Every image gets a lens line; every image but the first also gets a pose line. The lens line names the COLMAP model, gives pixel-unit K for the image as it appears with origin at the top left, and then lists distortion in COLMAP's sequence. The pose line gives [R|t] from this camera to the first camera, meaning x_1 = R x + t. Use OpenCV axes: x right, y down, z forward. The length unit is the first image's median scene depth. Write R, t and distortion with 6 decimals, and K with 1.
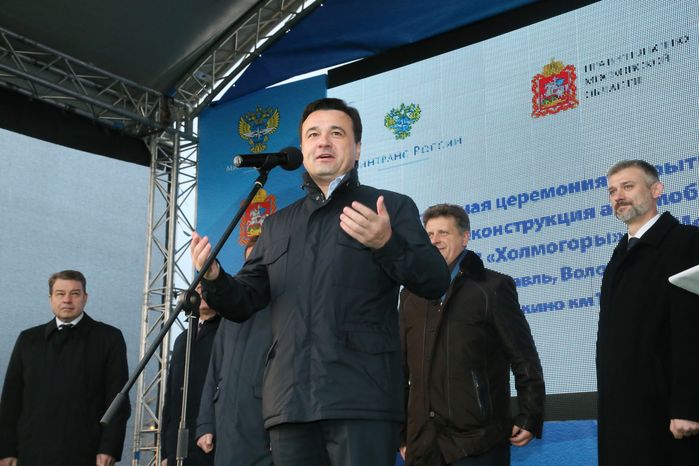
lens RADIAL K [[1057.1, 0, 349.5], [0, 1057.1, 233.0], [0, 0, 1]] dist [0.042951, 0.465325]
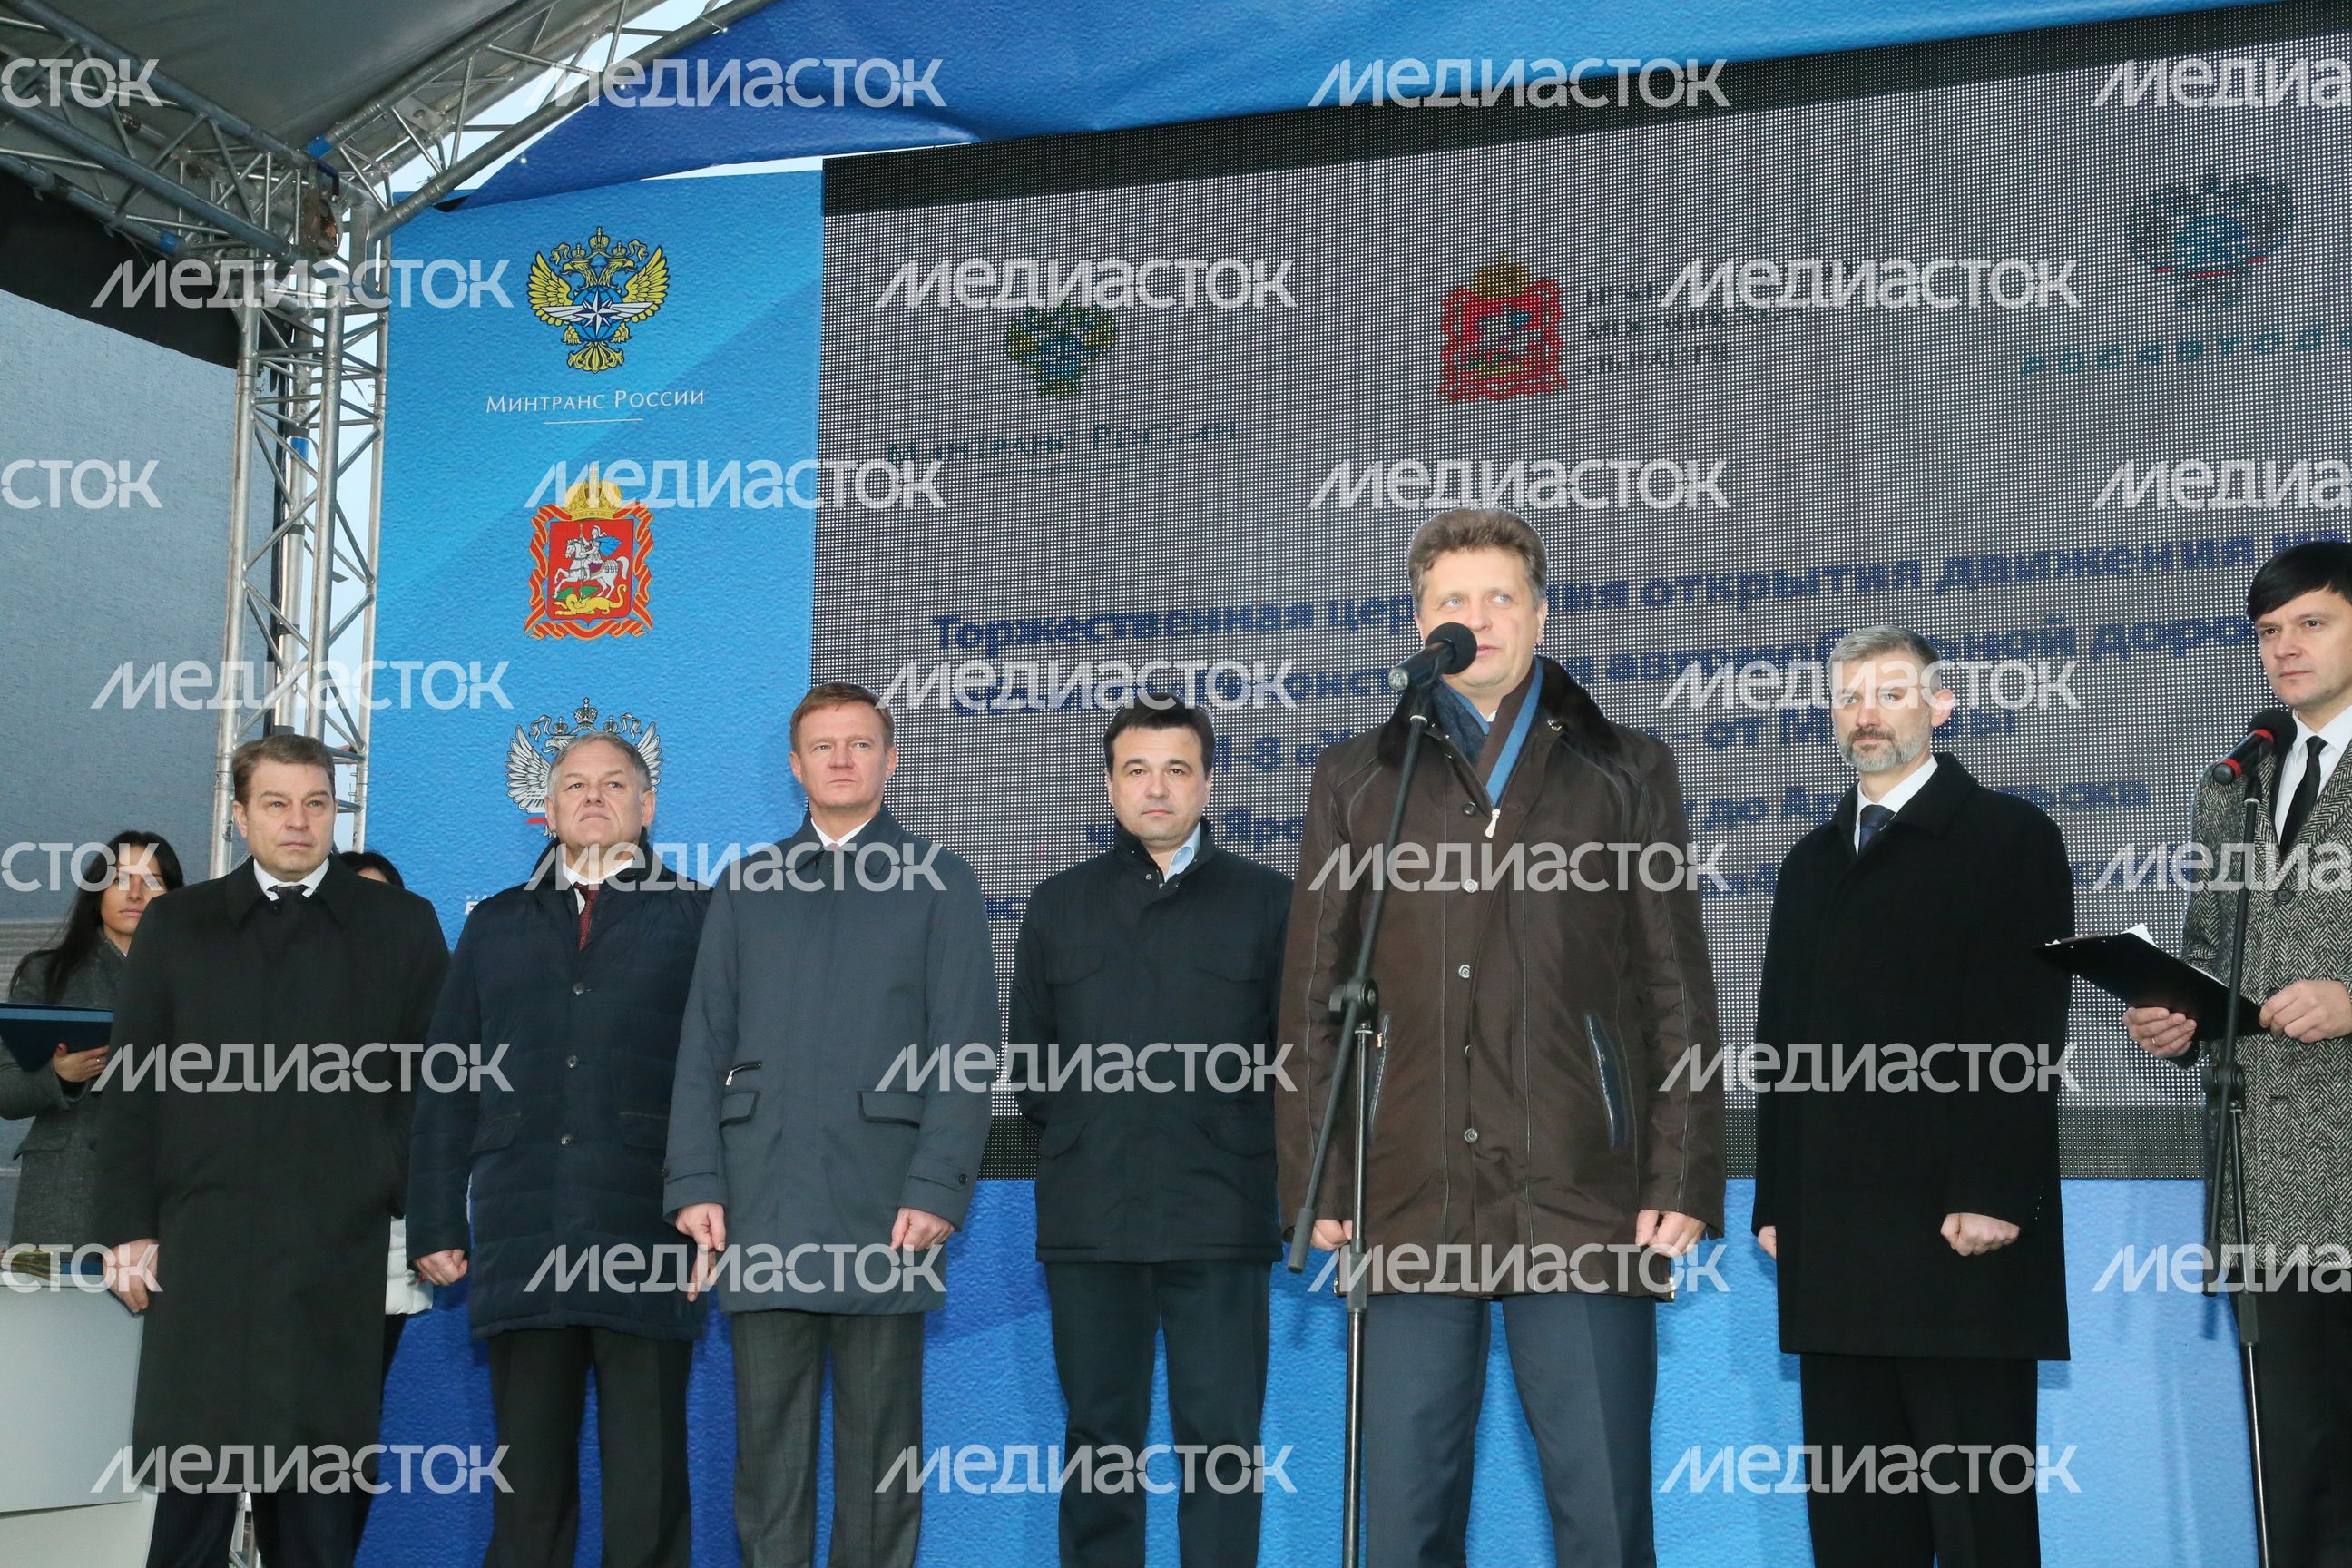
lens RADIAL K [[3732.9, 0, 1176.0], [0, 3732.9, 784.0], [0, 0, 1]] dist [0.144240, -1.497226]
pose [[0.929234, 0.061111, 0.364403, -0.406816], [-0.099660, 0.991130, 0.087918, -0.080774], [-0.355798, -0.118013, 0.927082, -0.248195]]
